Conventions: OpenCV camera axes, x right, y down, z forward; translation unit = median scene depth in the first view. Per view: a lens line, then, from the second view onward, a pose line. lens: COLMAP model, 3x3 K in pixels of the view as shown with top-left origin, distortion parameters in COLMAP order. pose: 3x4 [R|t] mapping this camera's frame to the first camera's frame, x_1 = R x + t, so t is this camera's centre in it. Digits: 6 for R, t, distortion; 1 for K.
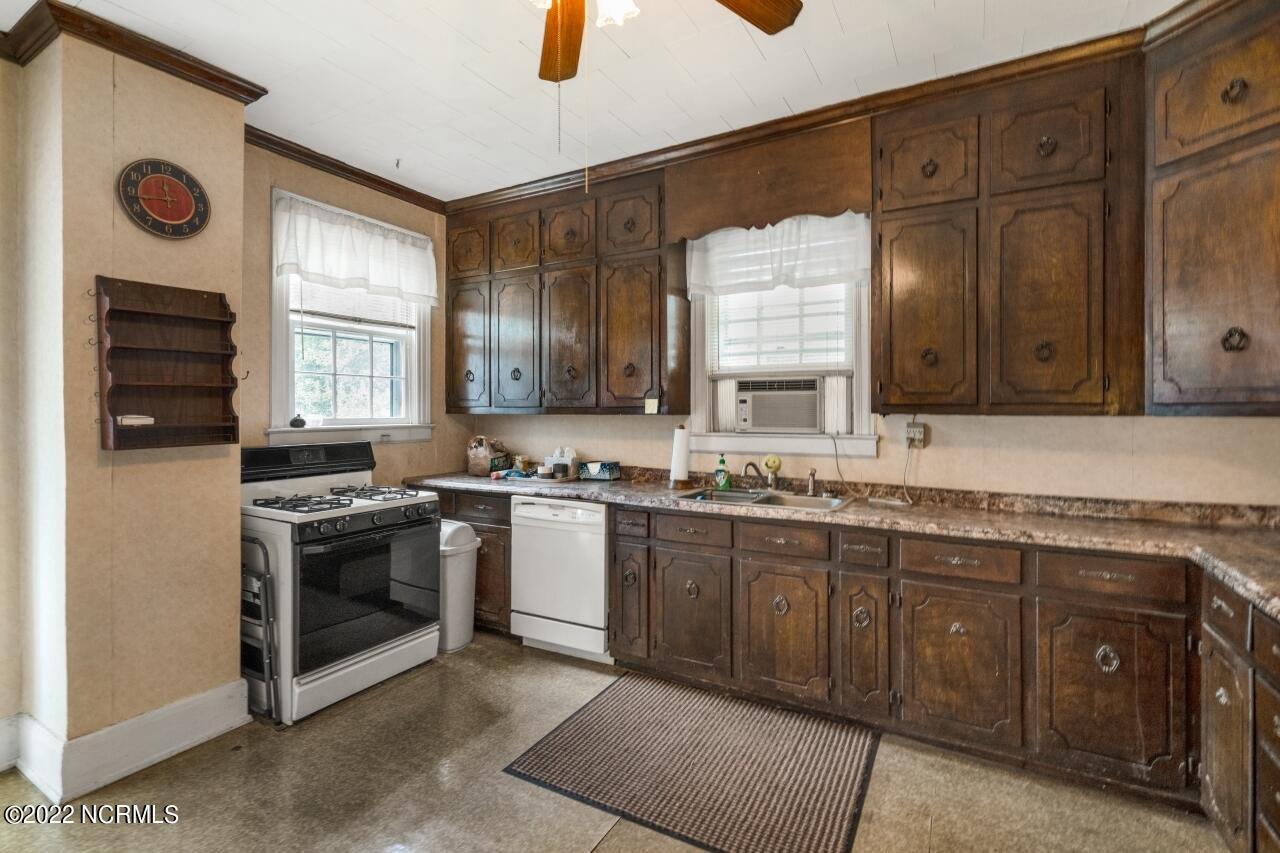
lens RADIAL K [[583.5, 0, 642.0], [0, 583.5, 409.2], [0, 0, 1]] dist [-0.000452, 0.000125]
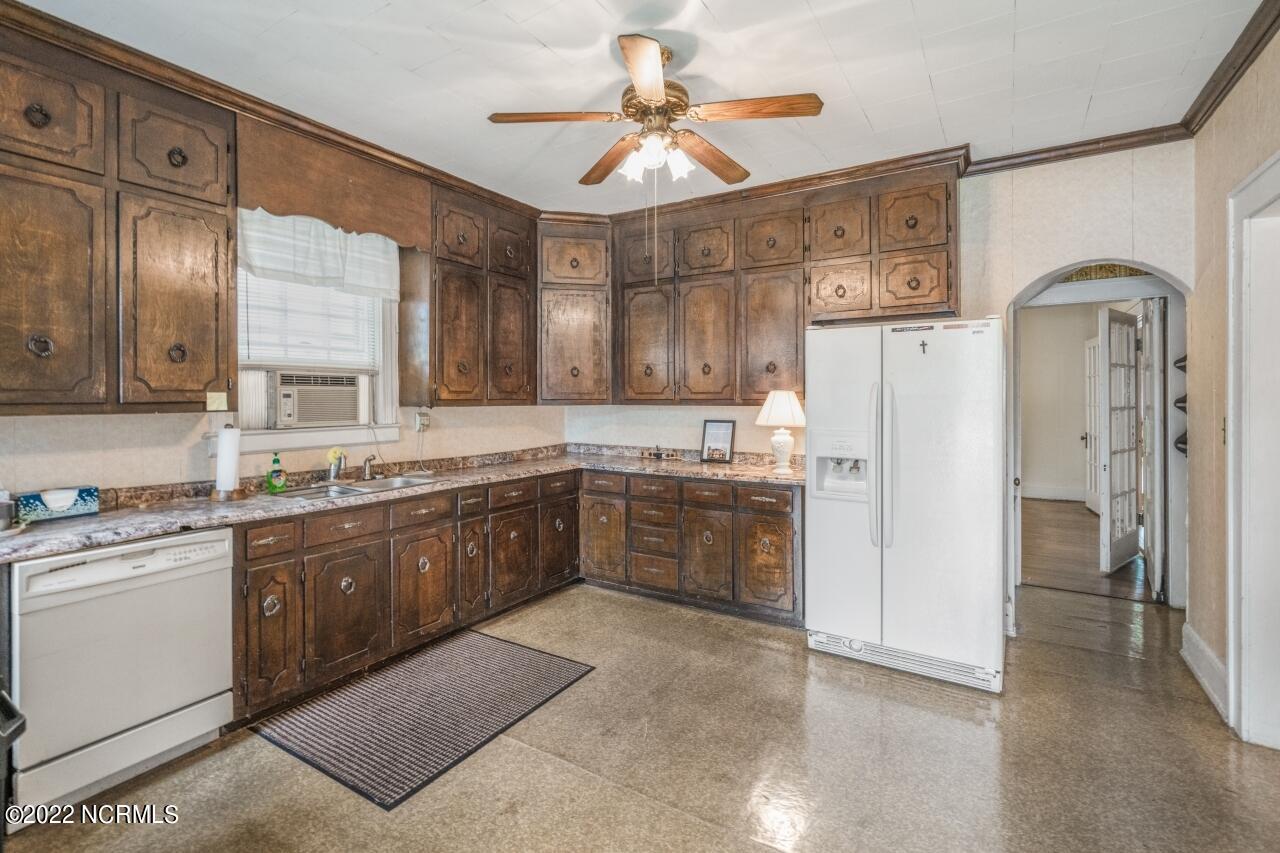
lens RADIAL K [[588.2, 0, 637.4], [0, 588.2, 397.4], [0, 0, 1]] dist [0.002472, 0.000588]
pose [[0.041542, 0.001450, 0.999136, -0.966354], [0.001000, 0.999998, -0.001493, -0.010836], [-0.999136, 0.001061, 0.041541, 0.497857]]
